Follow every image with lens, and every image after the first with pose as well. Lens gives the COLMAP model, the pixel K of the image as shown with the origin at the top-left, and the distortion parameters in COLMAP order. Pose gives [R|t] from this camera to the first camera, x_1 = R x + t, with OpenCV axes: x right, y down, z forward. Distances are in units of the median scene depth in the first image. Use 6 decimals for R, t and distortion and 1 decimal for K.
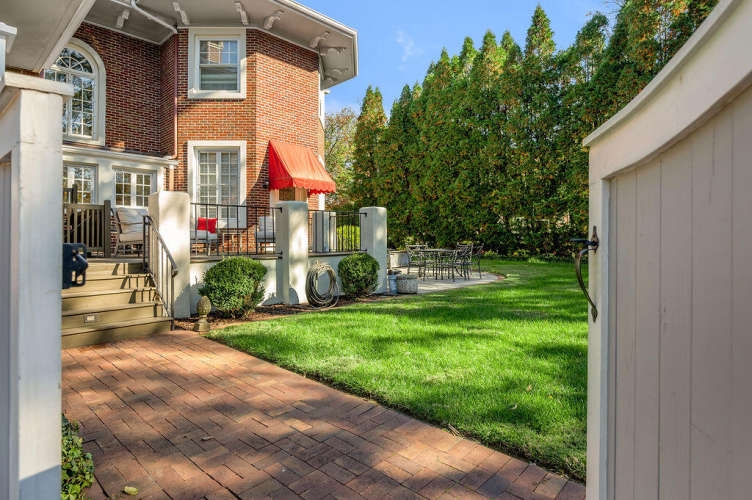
lens RADIAL K [[415.1, 0, 376.0], [0, 415.1, 244.8], [0, 0, 1]] dist [-0.006609, -0.000566]
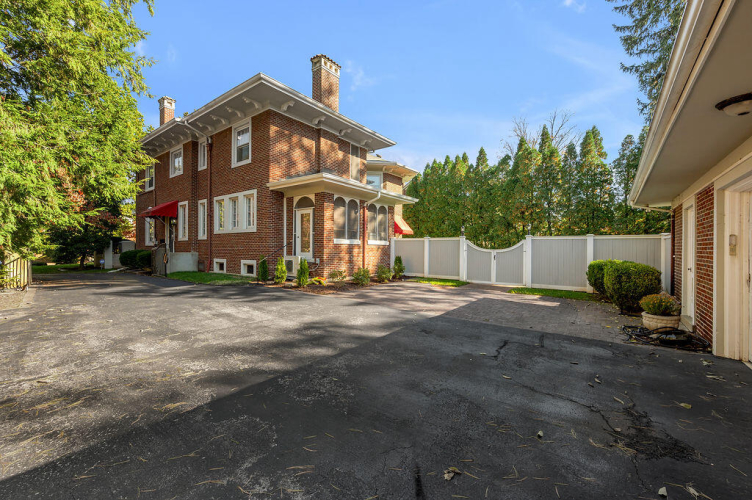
lens RADIAL K [[311.4, 0, 376.0], [0, 311.4, 251.7], [0, 0, 1]] dist [-0.012858, 0.001671]
pose [[0.993779, 0.016679, 0.110118, -0.340445], [-0.016034, 0.999849, -0.006737, 0.000629], [-0.110214, 0.004930, 0.993896, -0.581674]]
